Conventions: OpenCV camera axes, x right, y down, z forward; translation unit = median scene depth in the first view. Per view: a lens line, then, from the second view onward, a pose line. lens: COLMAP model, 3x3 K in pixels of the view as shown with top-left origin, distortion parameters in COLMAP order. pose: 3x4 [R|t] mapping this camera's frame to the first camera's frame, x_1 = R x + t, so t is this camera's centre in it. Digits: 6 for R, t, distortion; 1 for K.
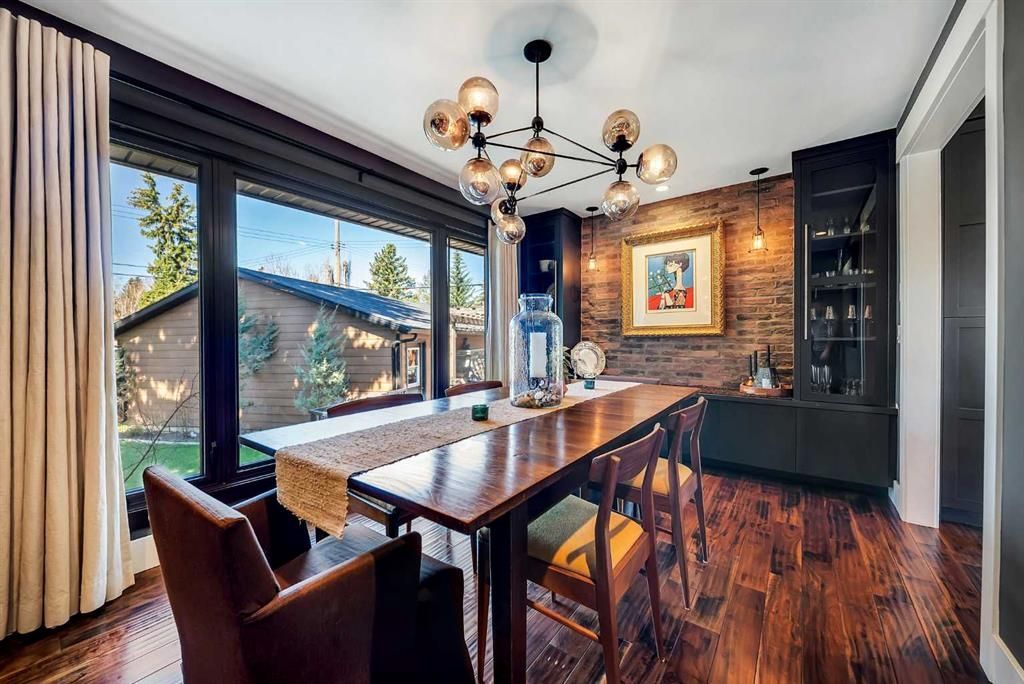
lens RADIAL K [[377.9, 0, 512.0], [0, 377.9, 342.0], [0, 0, 1]] dist [0.000416, -0.000118]
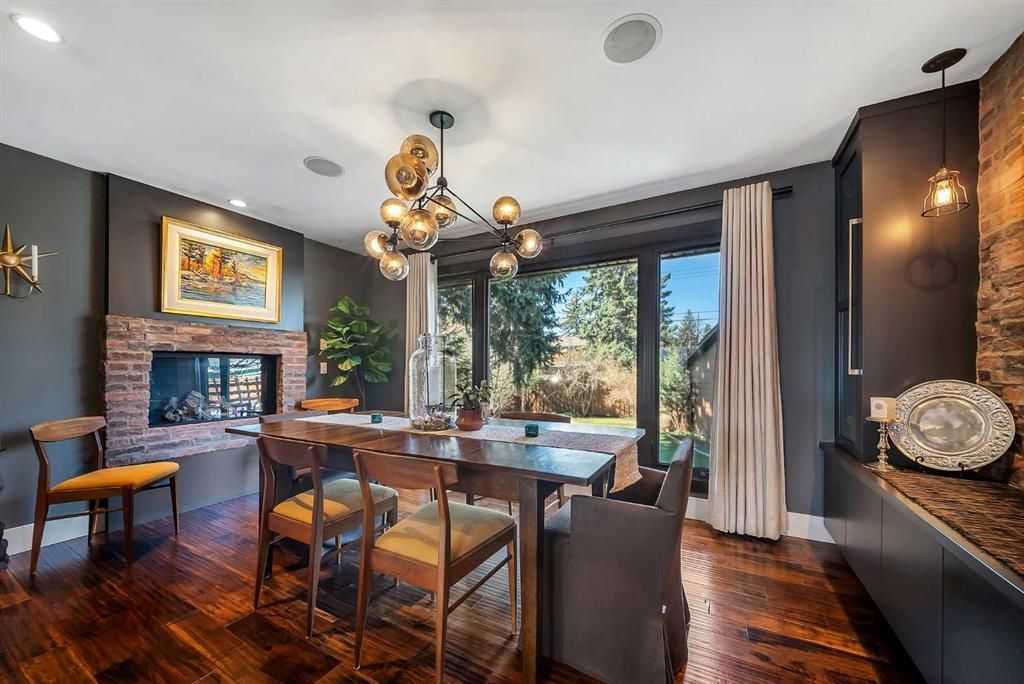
lens RADIAL K [[370.9, 0, 515.7], [0, 370.9, 367.7], [0, 0, 1]] dist [-0.000478, -0.000097]
pose [[0.140269, 0.000114, -0.990113, 0.565931], [-0.004589, 0.999989, -0.000535, -0.014406], [0.990103, 0.004619, 0.140268, 0.498828]]
